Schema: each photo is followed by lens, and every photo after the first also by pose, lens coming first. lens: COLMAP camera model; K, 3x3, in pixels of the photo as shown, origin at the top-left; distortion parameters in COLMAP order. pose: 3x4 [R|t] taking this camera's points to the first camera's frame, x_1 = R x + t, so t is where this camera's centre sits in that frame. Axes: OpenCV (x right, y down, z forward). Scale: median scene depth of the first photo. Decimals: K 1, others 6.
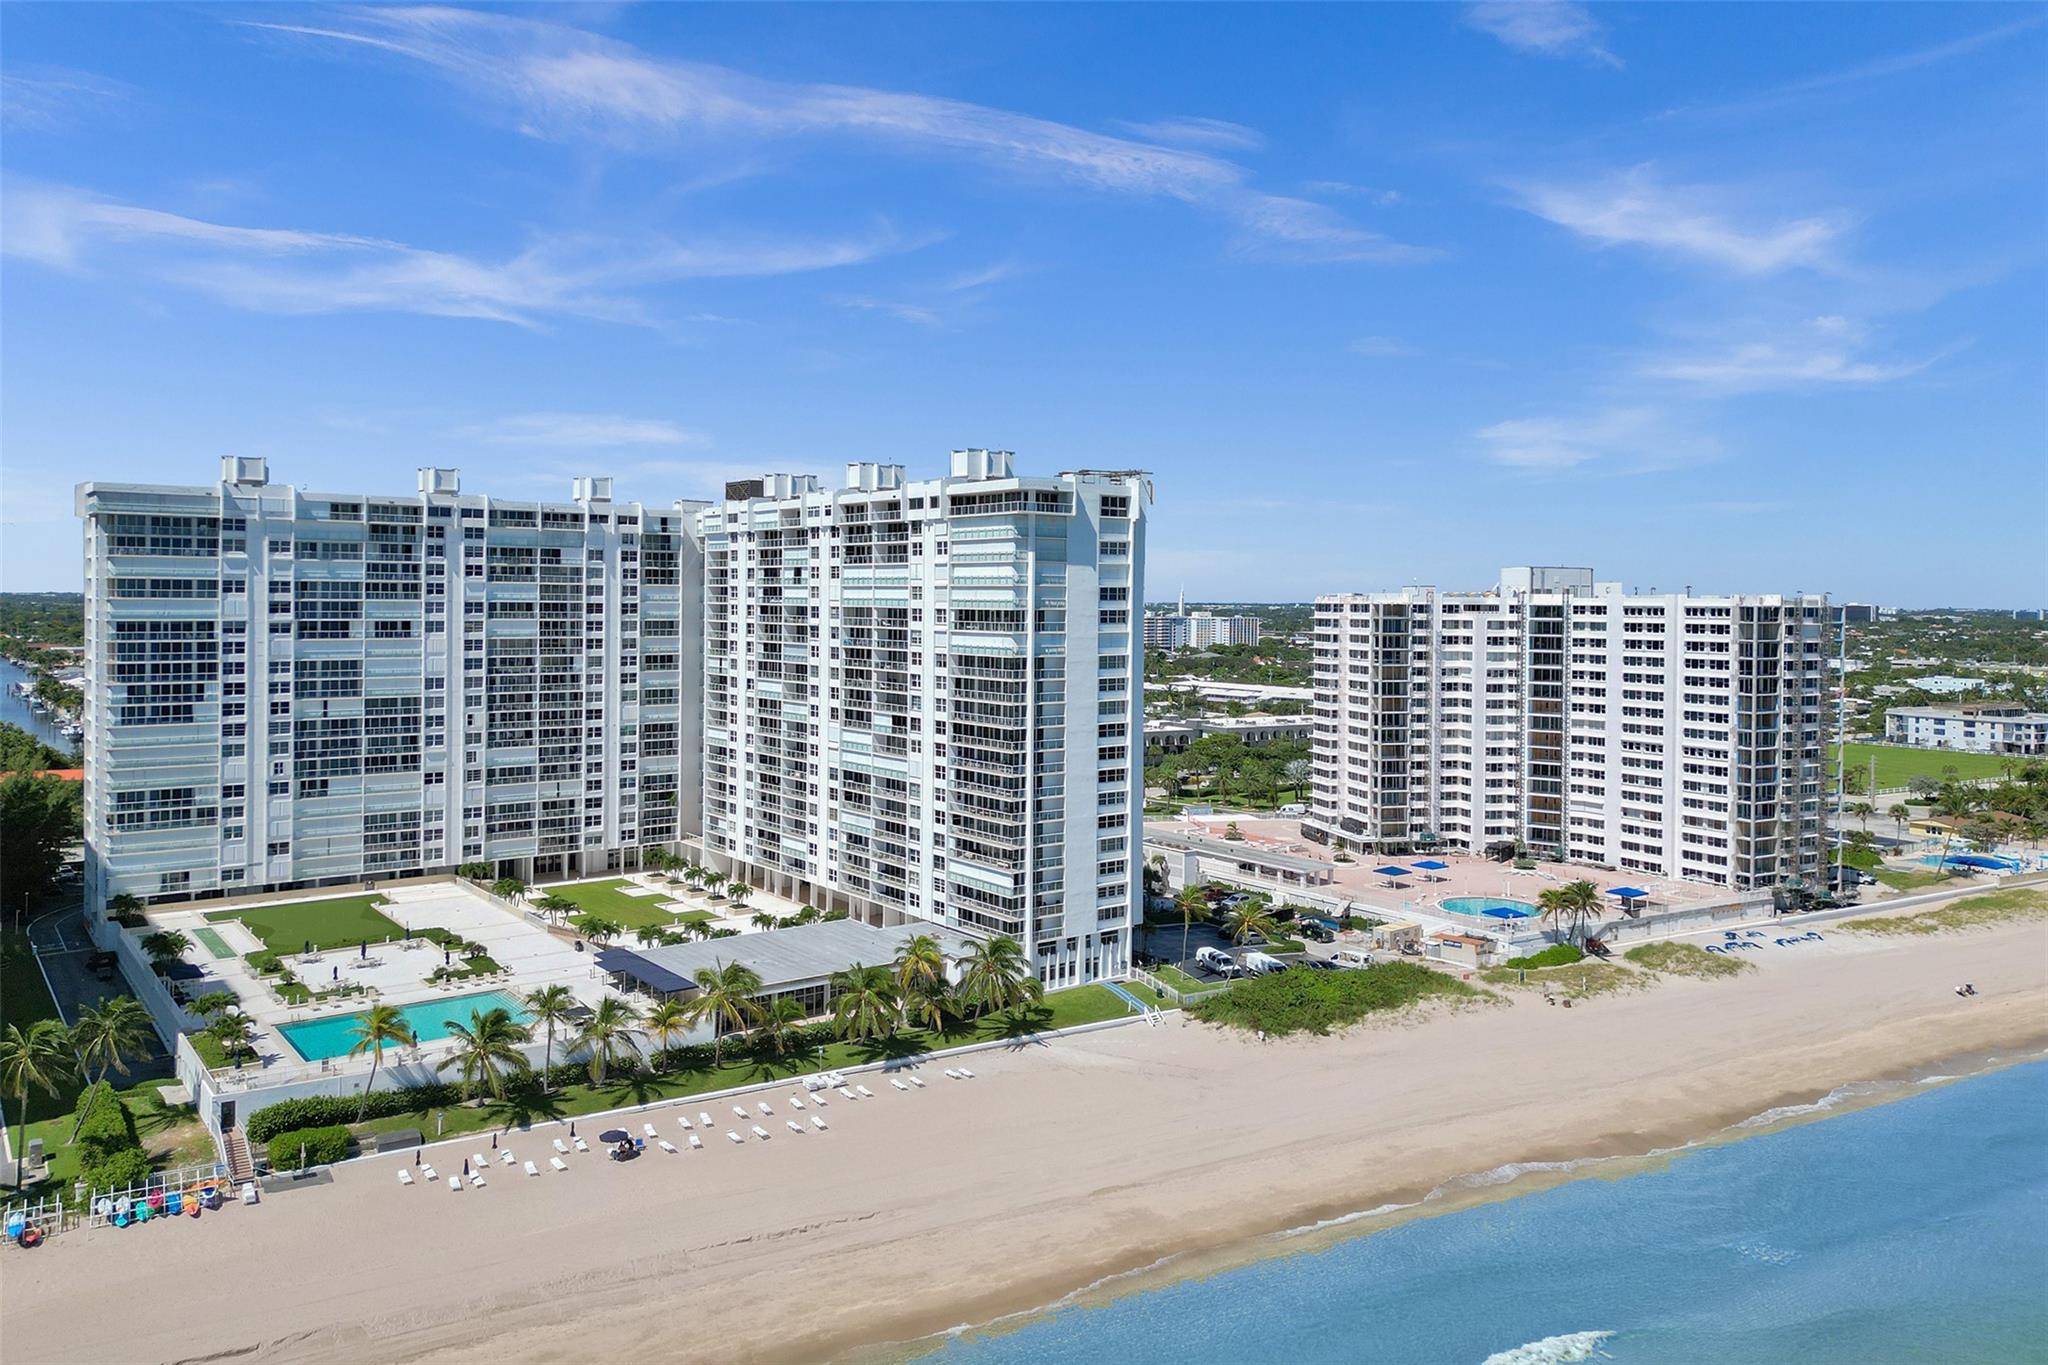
lens RADIAL K [[1481.2, 0, 1013.2], [0, 1481.2, 619.8], [0, 0, 1]] dist [0.047401, -0.043714]
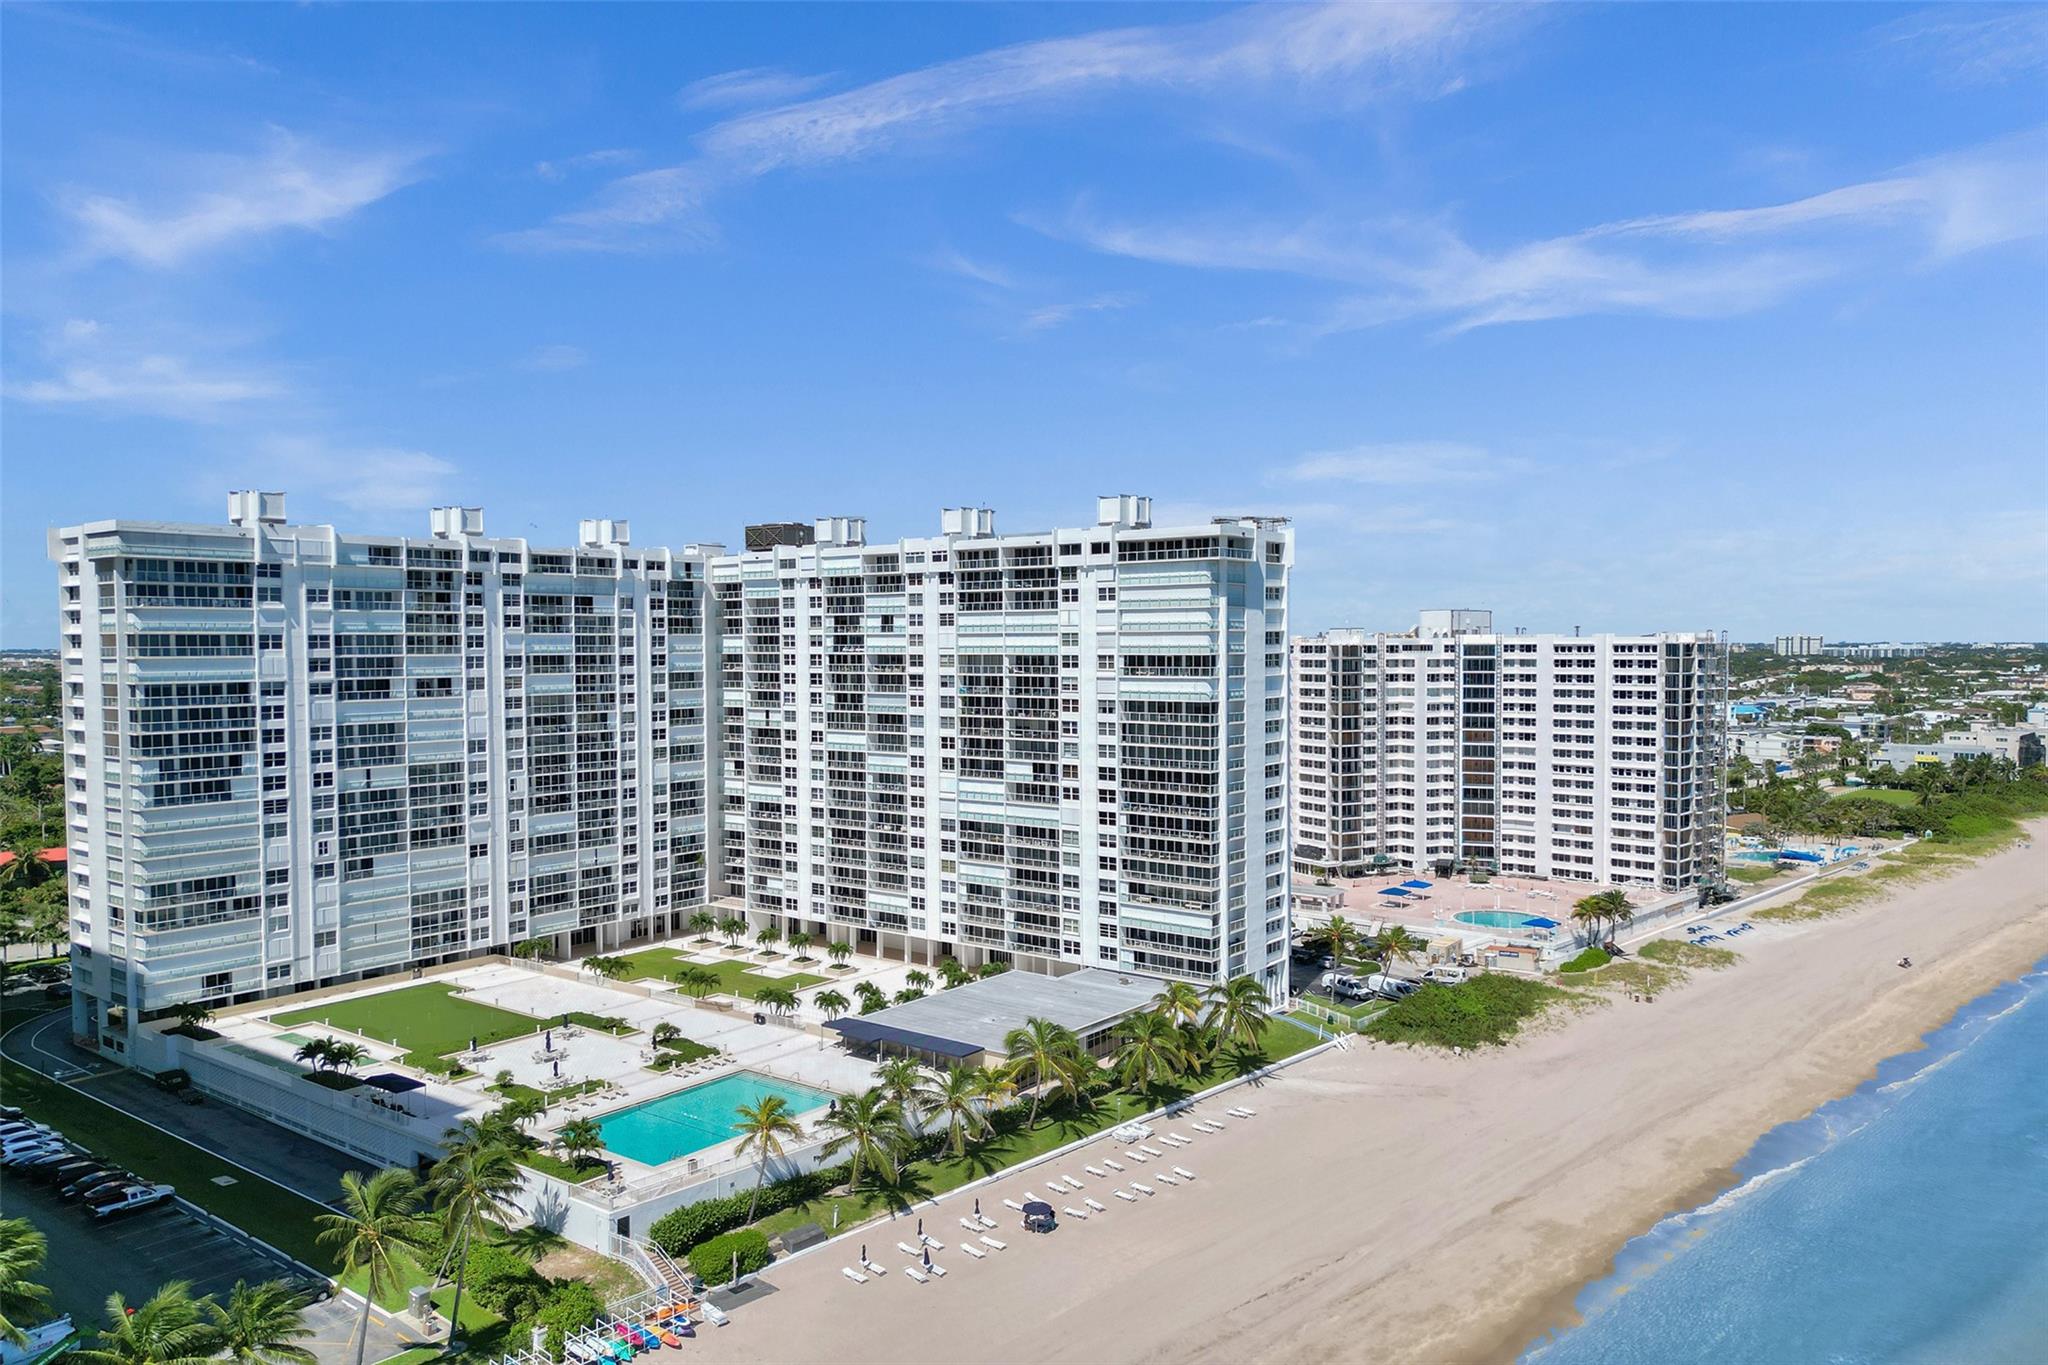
lens RADIAL K [[1447.0, 0, 1024.0], [0, 1447.0, 682.5], [0, 0, 1]] dist [0.035460, -0.002531]
pose [[0.963695, -0.019644, 0.266282, -0.303463], [0.016182, 0.999754, 0.015186, -0.004021], [-0.266515, -0.010326, 0.963775, 0.060159]]
